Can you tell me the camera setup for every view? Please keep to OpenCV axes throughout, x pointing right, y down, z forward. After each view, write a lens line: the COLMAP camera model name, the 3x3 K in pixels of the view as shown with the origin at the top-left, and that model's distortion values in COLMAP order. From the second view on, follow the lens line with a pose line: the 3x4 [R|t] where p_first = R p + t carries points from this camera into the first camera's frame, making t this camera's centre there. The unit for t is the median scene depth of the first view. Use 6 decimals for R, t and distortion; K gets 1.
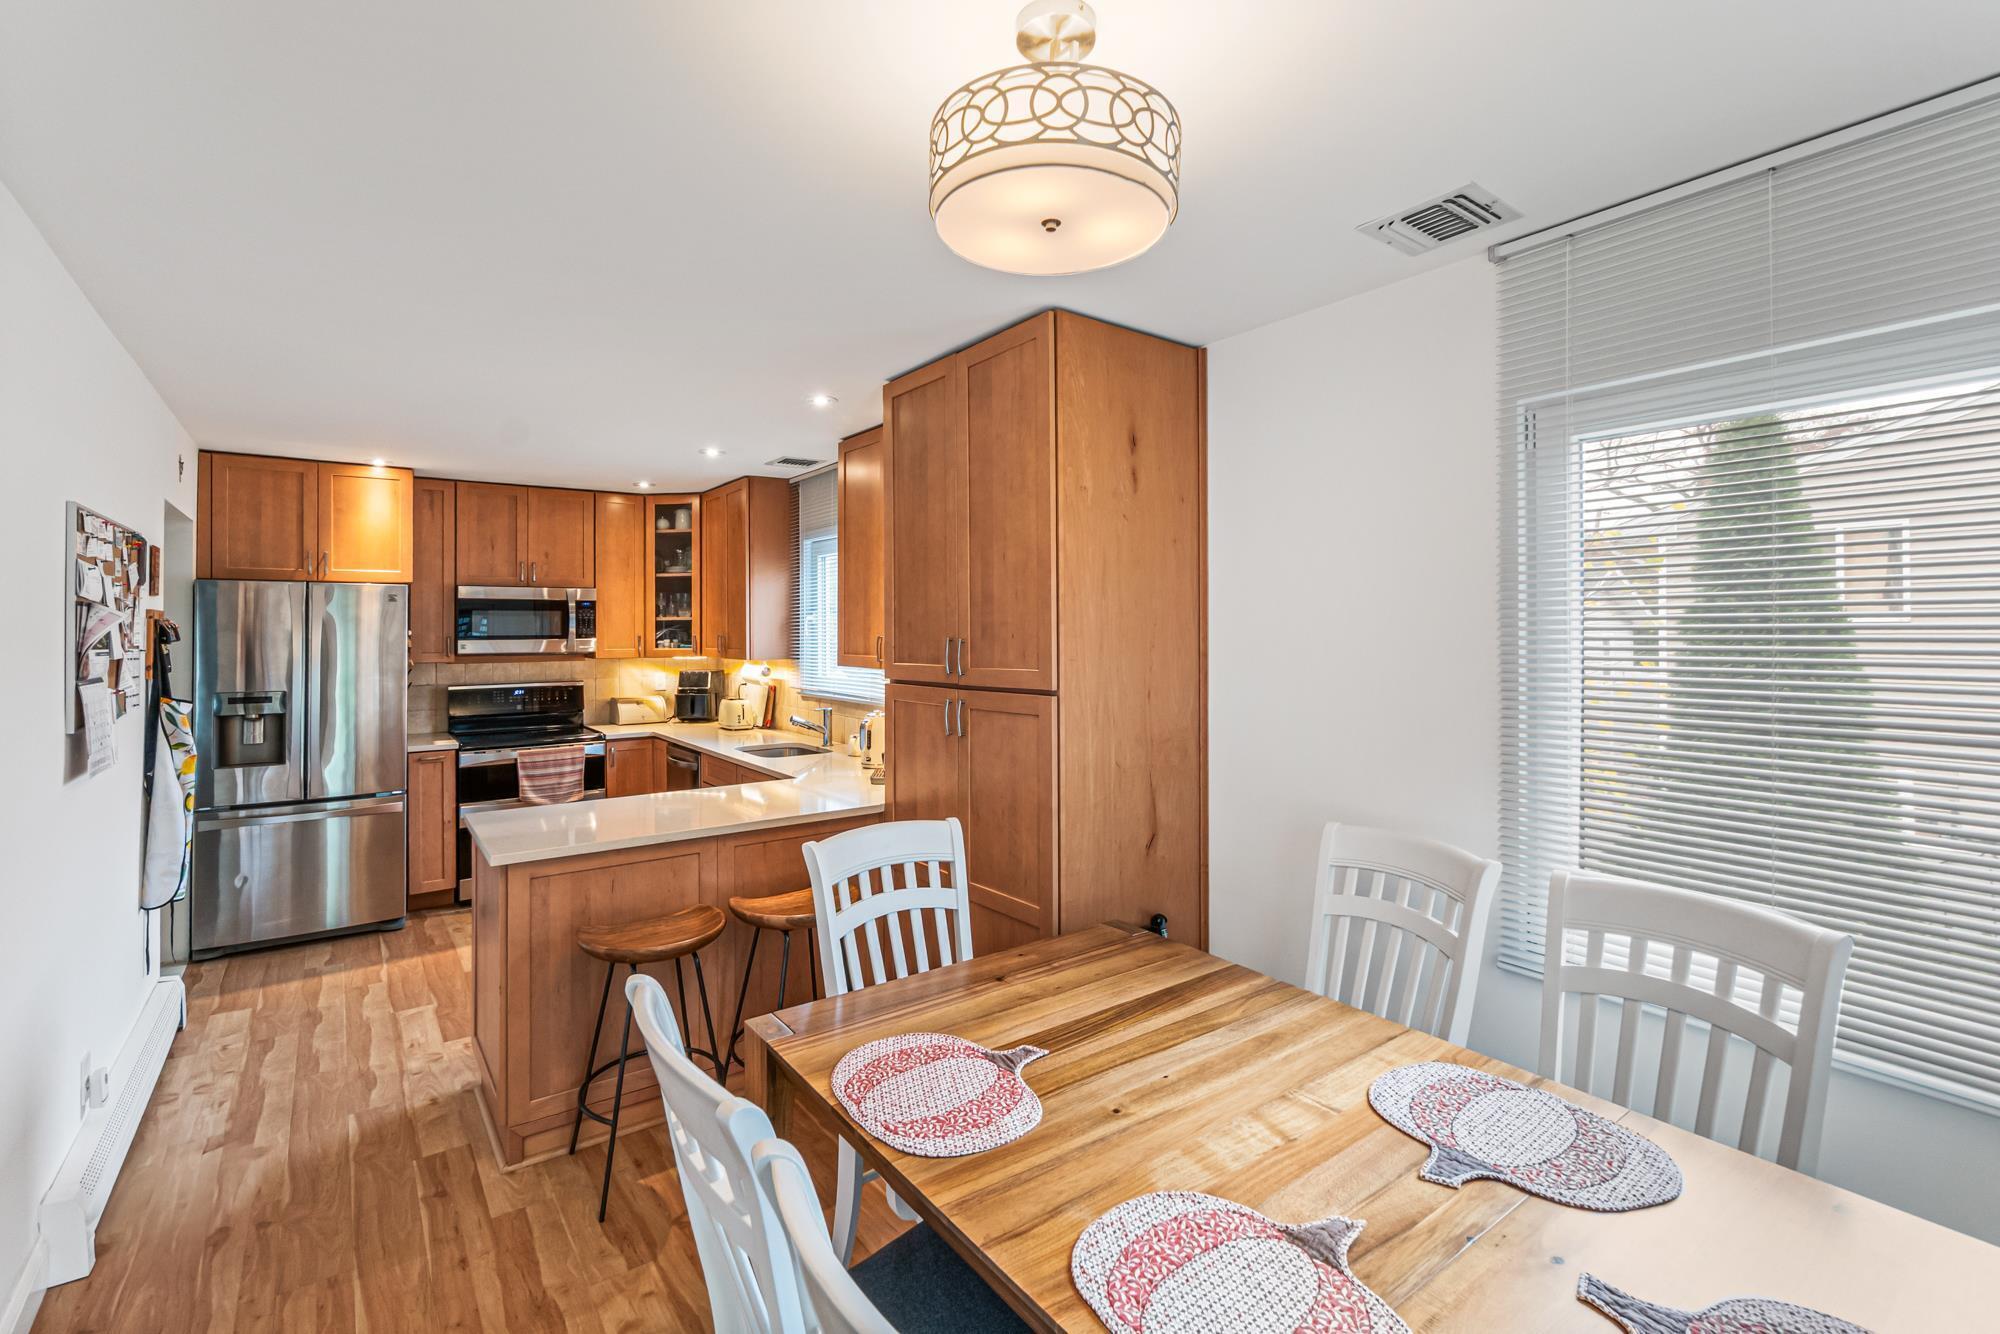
lens RADIAL K [[896.4, 0, 973.0], [0, 896.4, 620.6], [0, 0, 1]] dist [0.000402, 0.000124]
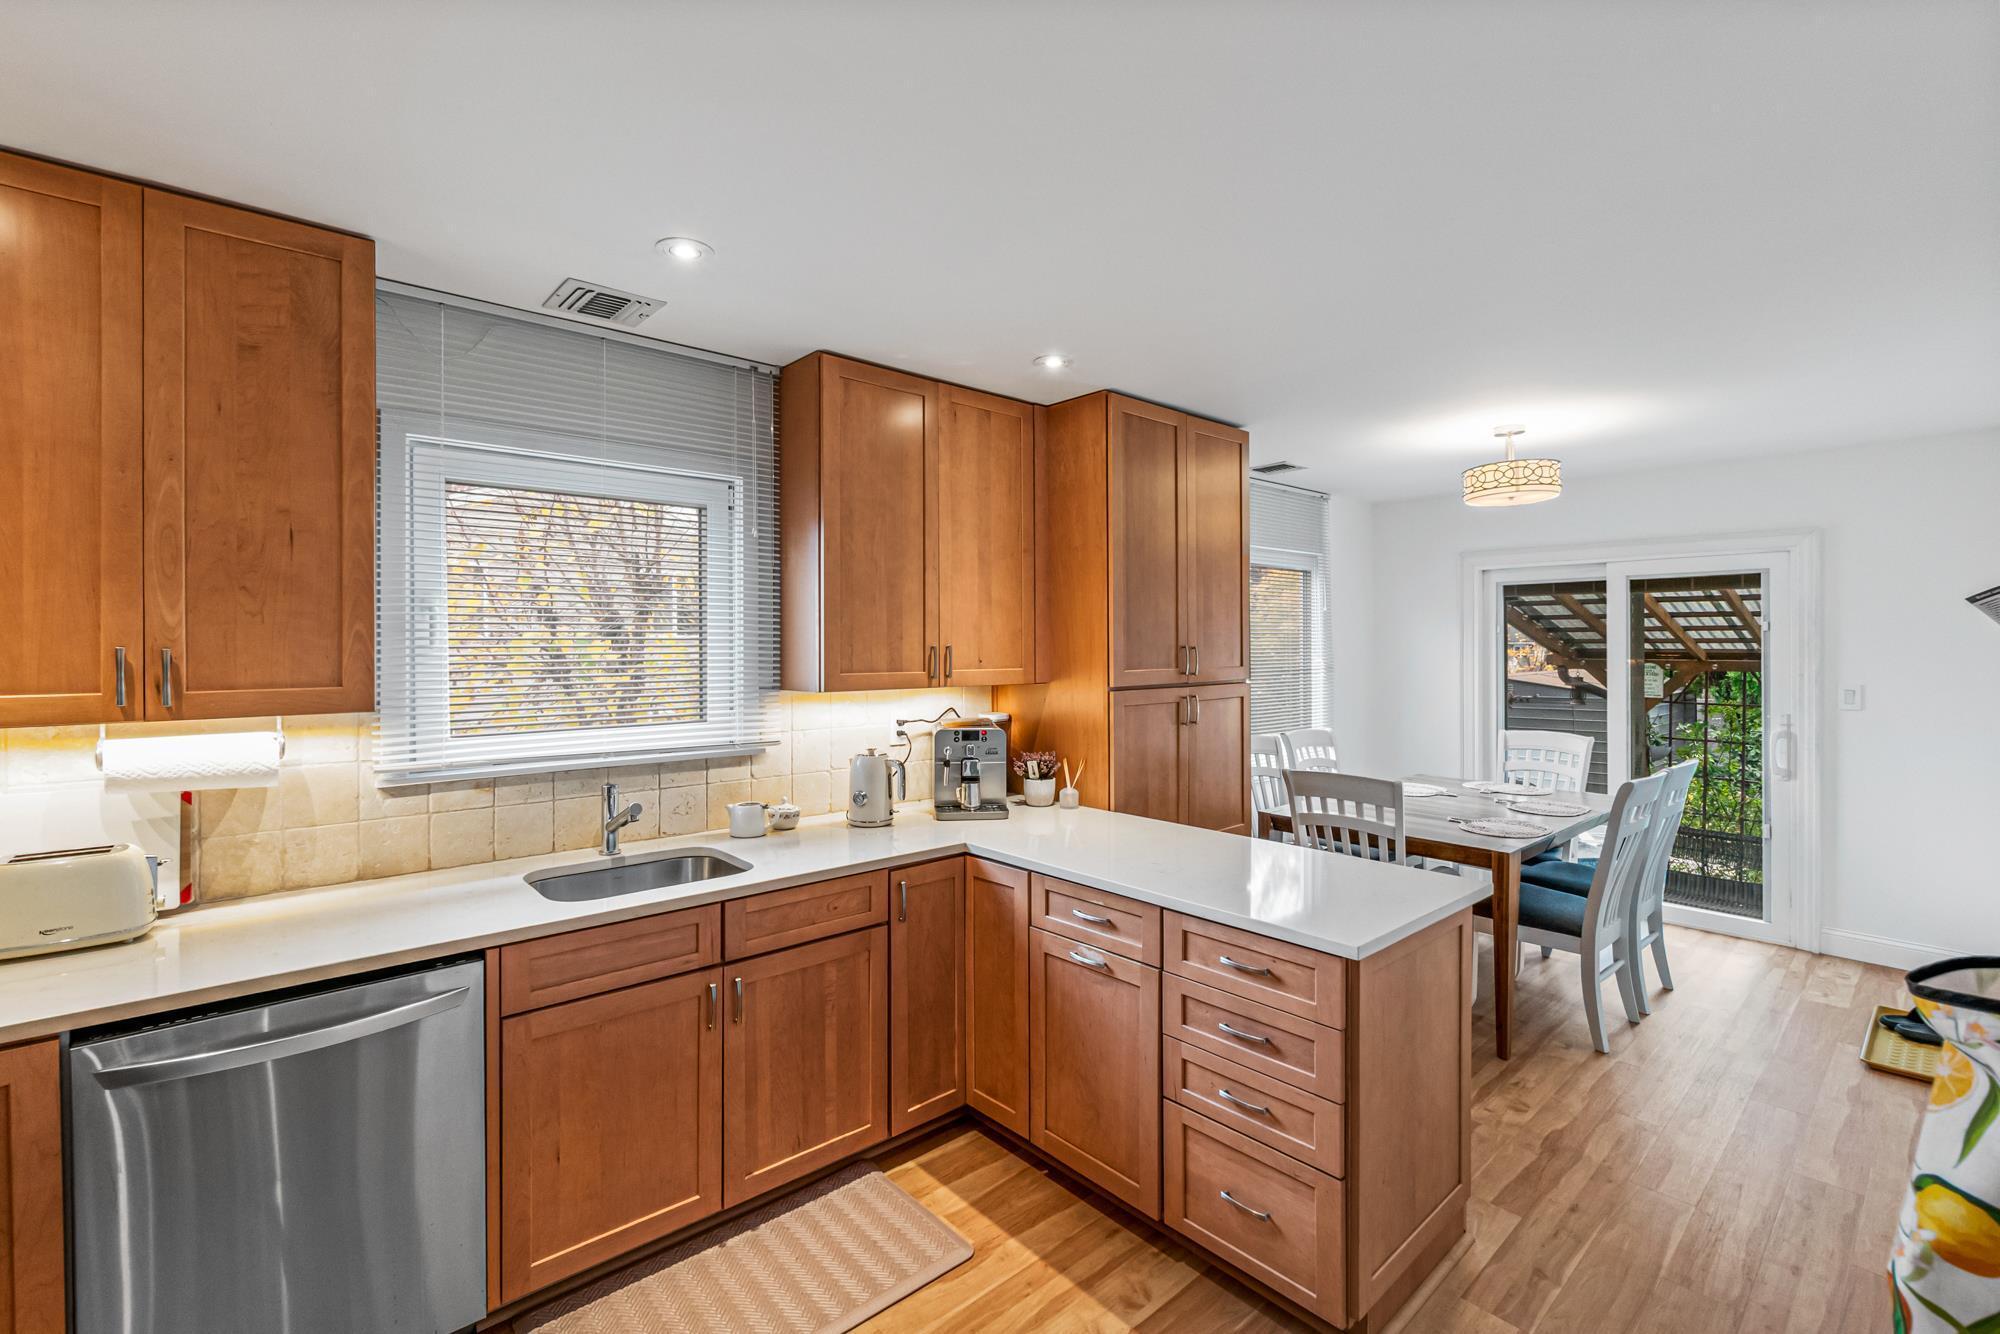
lens RADIAL K [[868.7, 0, 999.0], [0, 868.7, 642.9], [0, 0, 1]] dist [0.001060, 0.000794]
pose [[-0.107833, 0.001423, 0.994168, -1.479877], [-0.012935, 0.999912, -0.002834, 0.027440], [-0.994085, -0.013165, -0.107805, 1.735535]]
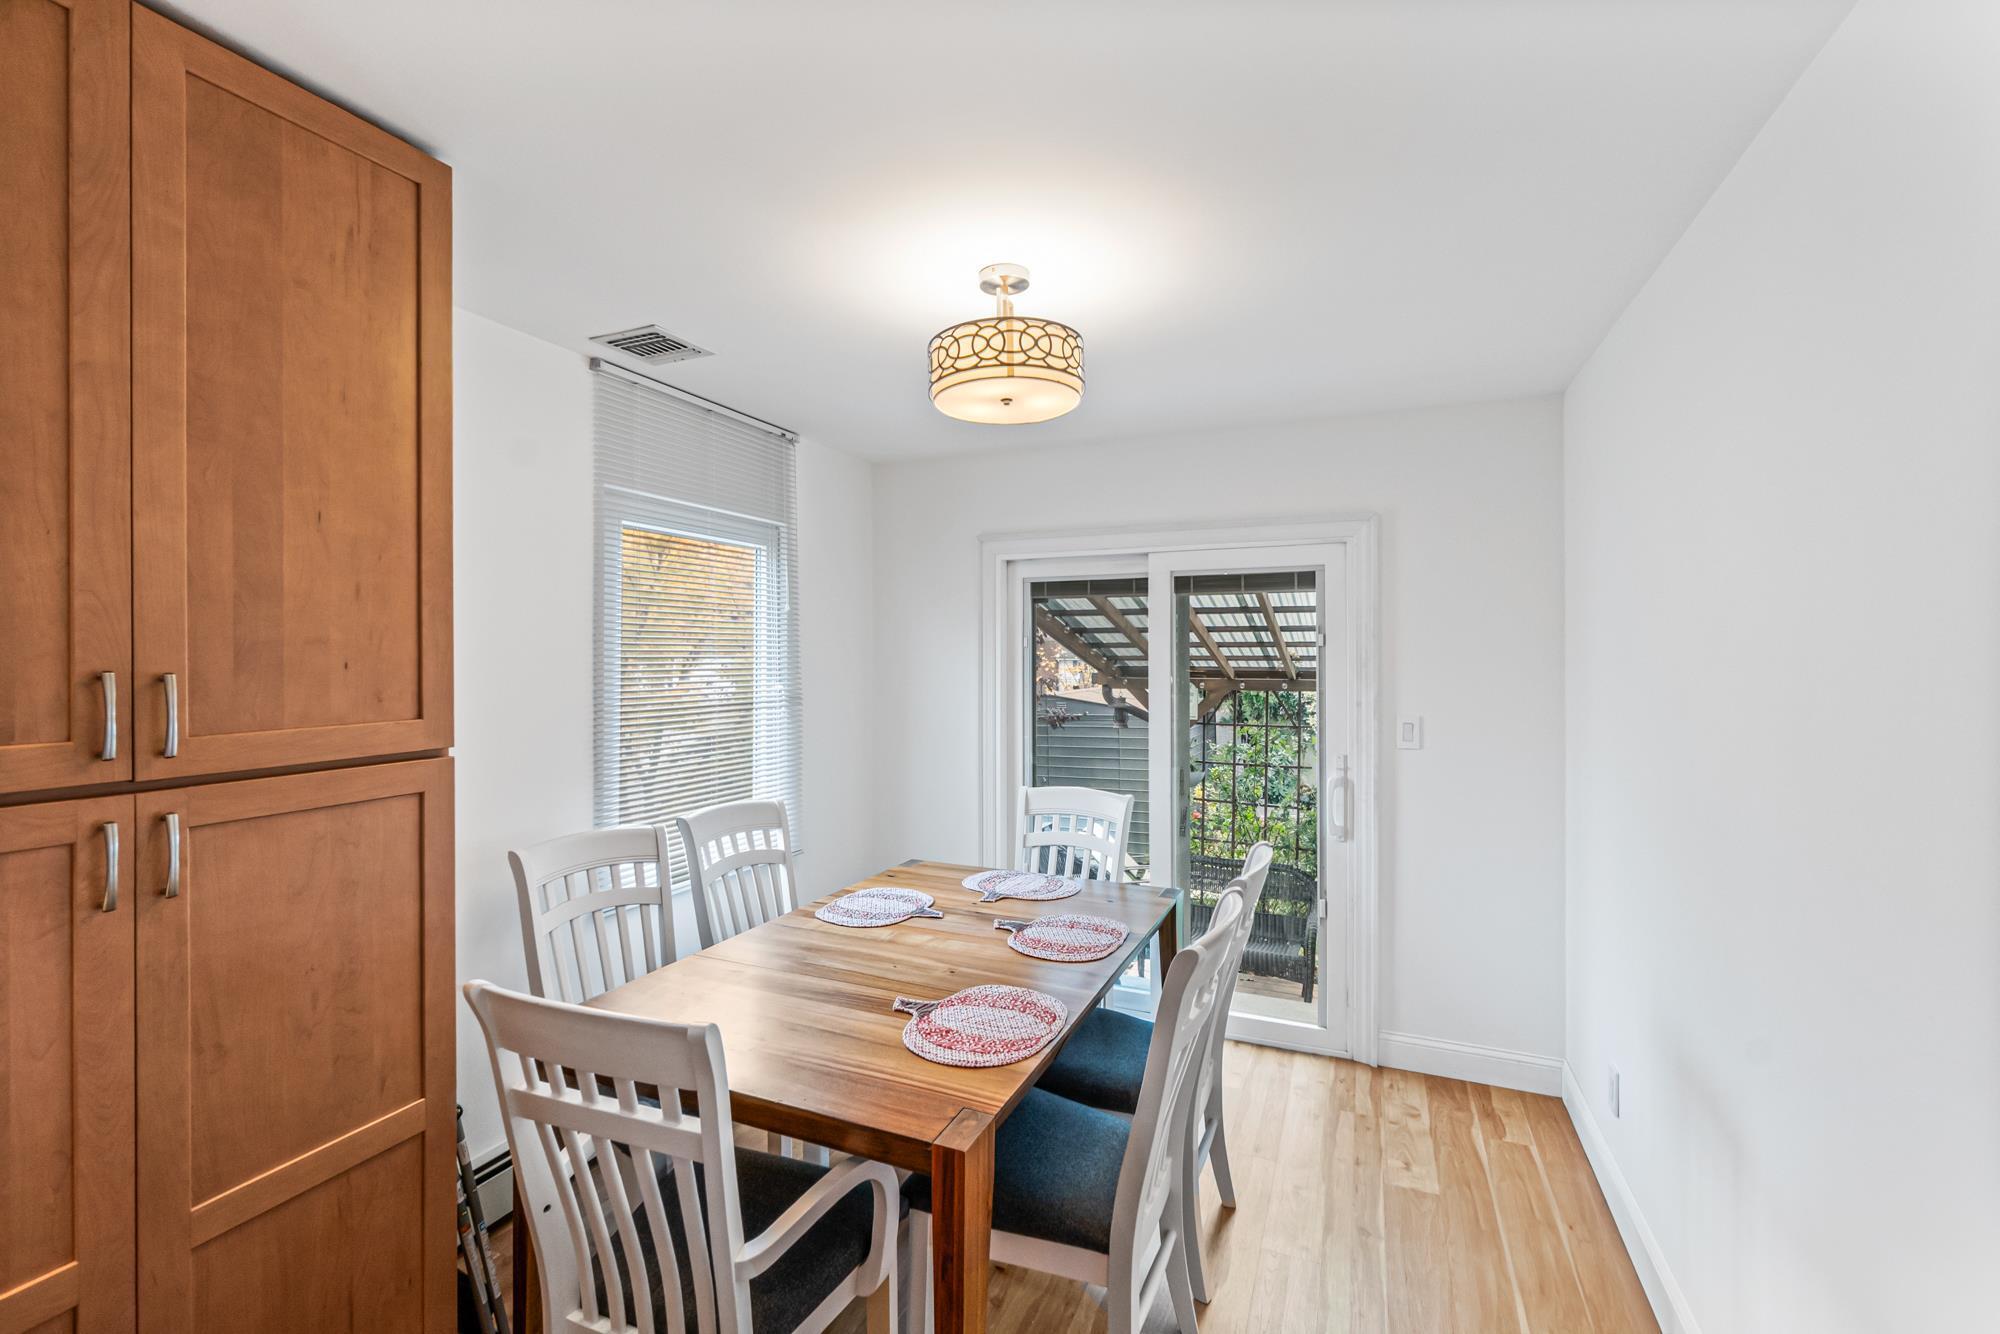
lens RADIAL K [[868.7, 0, 999.0], [0, 868.7, 642.9], [0, 0, 1]] dist [0.001060, 0.000794]
pose [[-0.522803, 0.015323, 0.852316, -0.727686], [-0.013458, 0.999565, -0.026226, 0.014066], [-0.852347, -0.025182, -0.522370, 1.082843]]
